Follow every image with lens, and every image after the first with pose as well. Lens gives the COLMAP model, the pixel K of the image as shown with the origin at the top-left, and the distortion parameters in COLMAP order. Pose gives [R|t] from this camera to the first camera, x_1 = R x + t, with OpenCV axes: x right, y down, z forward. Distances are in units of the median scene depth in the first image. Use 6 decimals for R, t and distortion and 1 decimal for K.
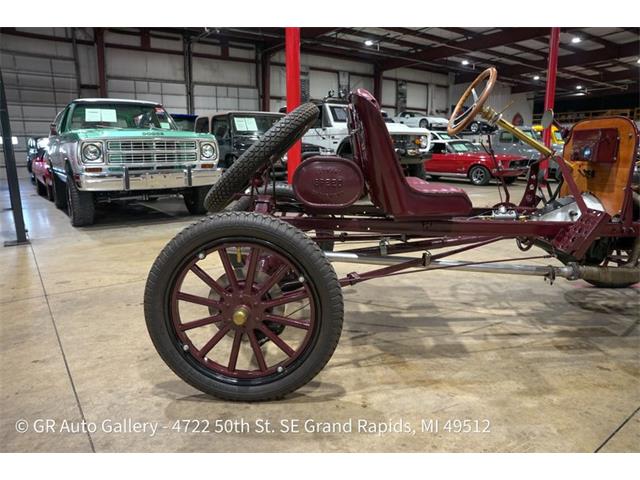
lens RADIAL K [[438.3, 0, 322.2], [0, 438.3, 240.2], [0, 0, 1]] dist [-0.140181, 0.109691]
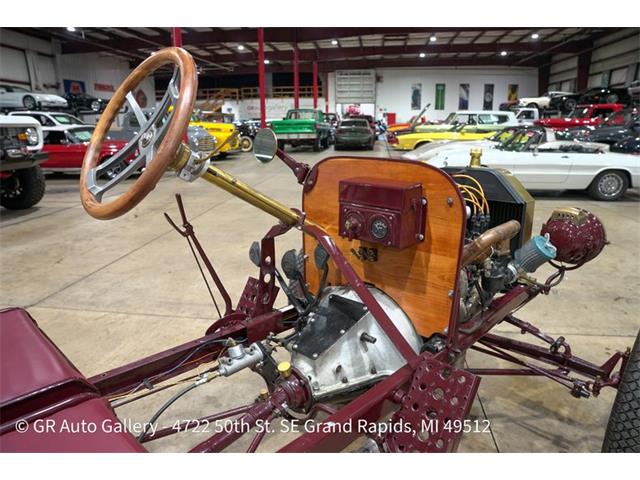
lens RADIAL K [[438.3, 0, 321.5], [0, 438.3, 239.8], [0, 0, 1]] dist [-0.140181, 0.109691]
pose [[0.691229, -0.187527, 0.697880, 0.128280], [0.149369, 0.981963, 0.115917, -0.181775], [-0.707030, 0.024116, 0.706772, 0.444932]]
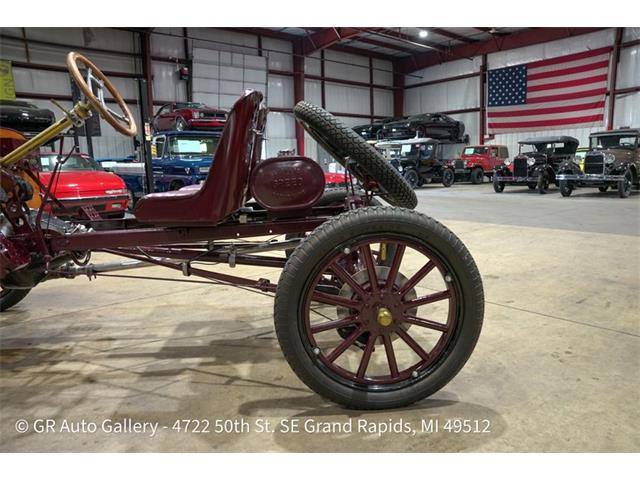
lens RADIAL K [[438.3, 0, 321.7], [0, 438.3, 239.9], [0, 0, 1]] dist [-0.140181, 0.109691]
pose [[-0.997834, 0.042601, -0.050131, -0.005841], [0.021738, 0.932725, 0.359933, -0.260456], [0.062092, 0.358063, -0.931630, 1.390998]]
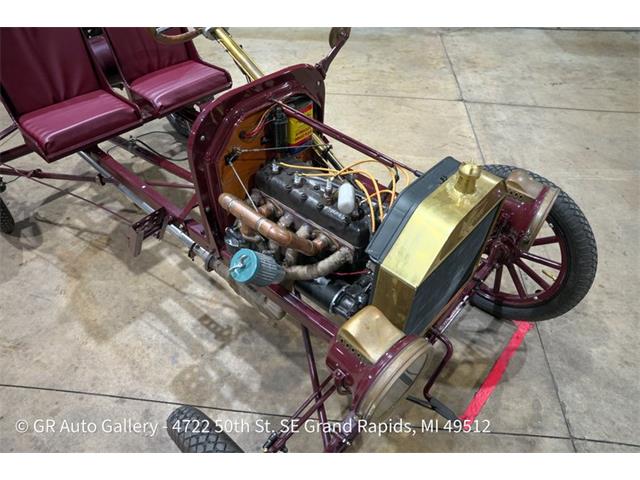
lens RADIAL K [[438.3, 0, 321.0], [0, 438.3, 241.2], [0, 0, 1]] dist [-0.140181, 0.109691]
pose [[0.742897, 0.464597, -0.481927, 0.775643], [-0.146014, 0.815063, 0.560671, -0.314609], [0.653287, -0.346152, 0.673346, 0.396729]]
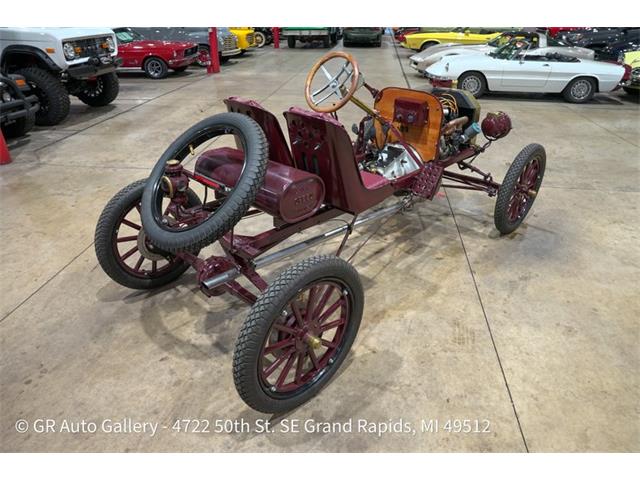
lens RADIAL K [[438.3, 0, 321.6], [0, 438.3, 240.3], [0, 0, 1]] dist [-0.140181, 0.109691]
pose [[0.690532, -0.342201, 0.637232, -0.426239], [0.142528, 0.928106, 0.343955, -0.248326], [-0.709120, -0.146688, 0.689660, 0.105096]]
